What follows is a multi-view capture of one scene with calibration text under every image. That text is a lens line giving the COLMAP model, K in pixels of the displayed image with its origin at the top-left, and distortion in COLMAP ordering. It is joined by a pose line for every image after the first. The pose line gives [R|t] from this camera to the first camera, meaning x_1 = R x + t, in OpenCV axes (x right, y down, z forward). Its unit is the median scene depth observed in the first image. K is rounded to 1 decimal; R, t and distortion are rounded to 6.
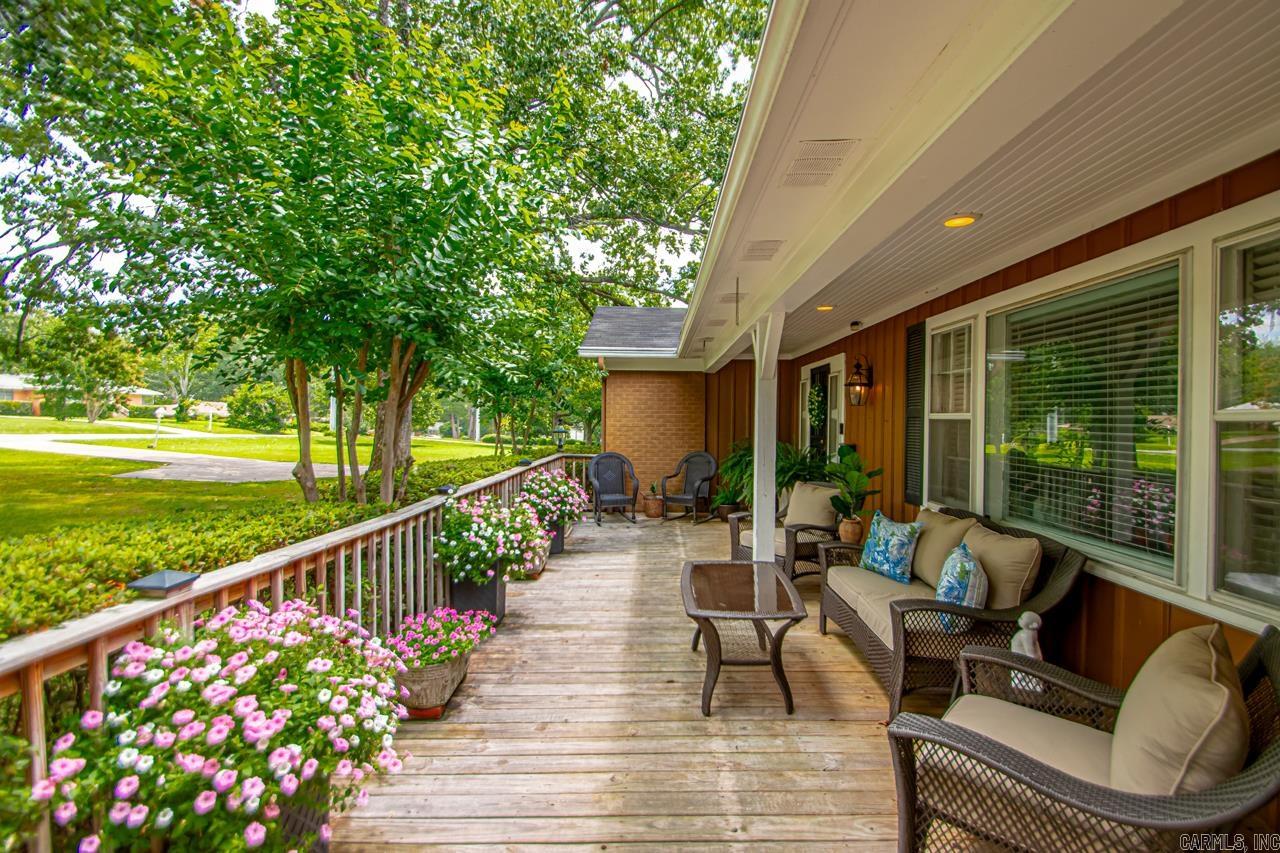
lens RADIAL K [[607.2, 0, 578.7], [0, 607.2, 422.5], [0, 0, 1]] dist [0.002433, -0.000770]
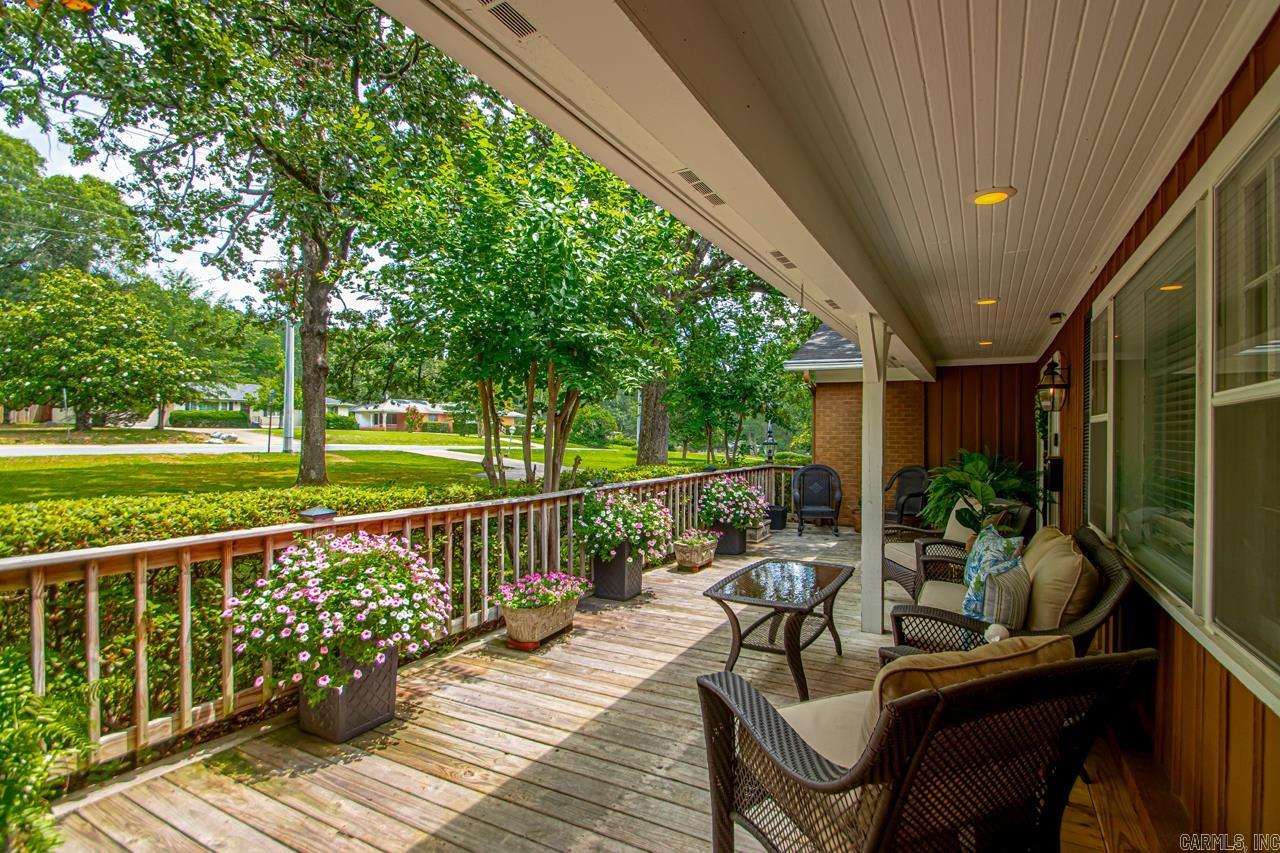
lens RADIAL K [[598.2, 0, 642.9], [0, 598.2, 438.7], [0, 0, 1]] dist [0.019020, -0.000005]
pose [[0.887571, 0.005540, -0.460638, 0.433597], [-0.010378, 0.999914, -0.007972, 0.030301], [0.460555, 0.011856, 0.887552, -0.024138]]
